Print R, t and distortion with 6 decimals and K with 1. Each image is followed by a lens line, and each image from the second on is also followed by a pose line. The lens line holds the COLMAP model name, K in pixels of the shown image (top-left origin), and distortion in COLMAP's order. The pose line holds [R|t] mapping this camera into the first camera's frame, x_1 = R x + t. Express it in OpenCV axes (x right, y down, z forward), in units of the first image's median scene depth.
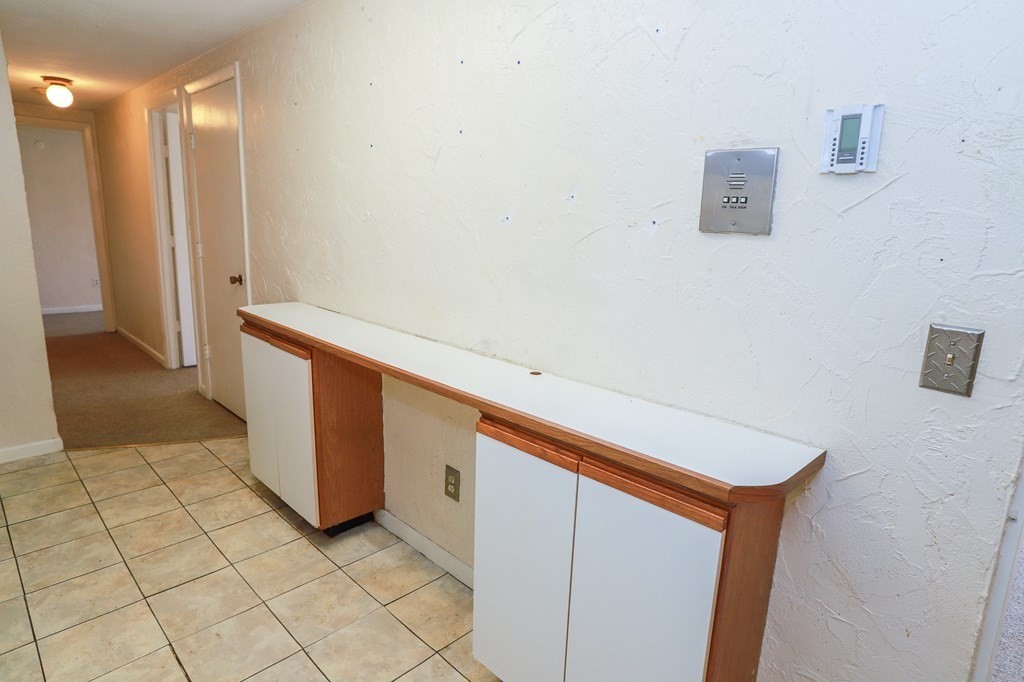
lens RADIAL K [[584.9, 0, 505.7], [0, 584.9, 340.6], [0, 0, 1]] dist [-0.068566, 0.048025]
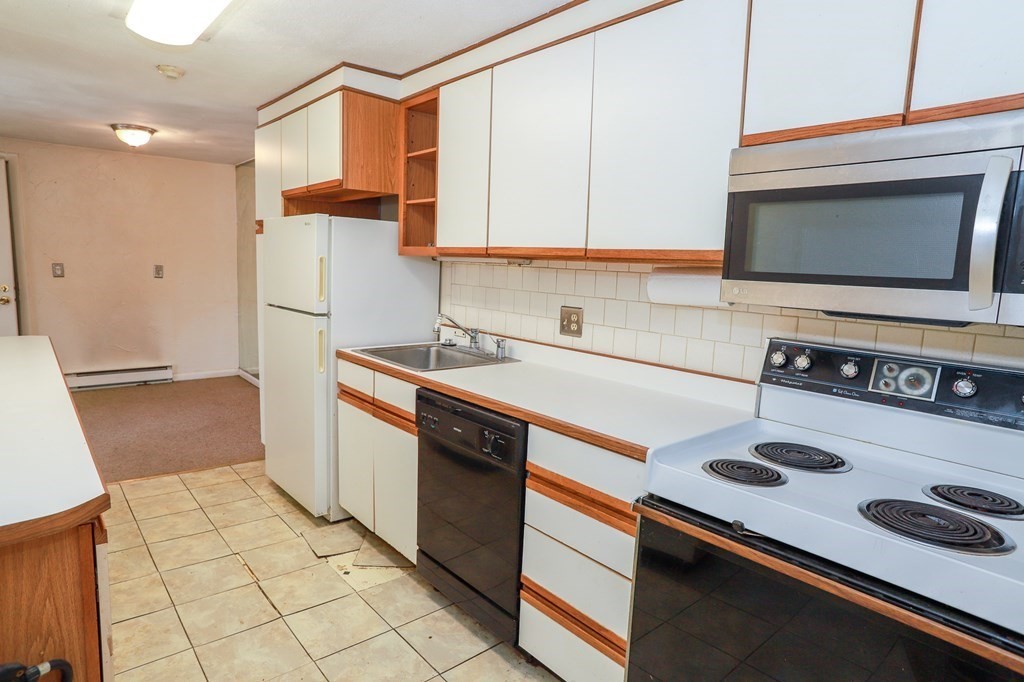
lens RADIAL K [[584.9, 0, 505.7], [0, 584.9, 340.6], [0, 0, 1]] dist [-0.068566, 0.048025]
pose [[-0.994616, -0.080690, 0.065018, -0.656095], [-0.053616, 0.937640, 0.343449, -0.261934], [-0.088676, 0.338114, -0.936918, 1.140526]]
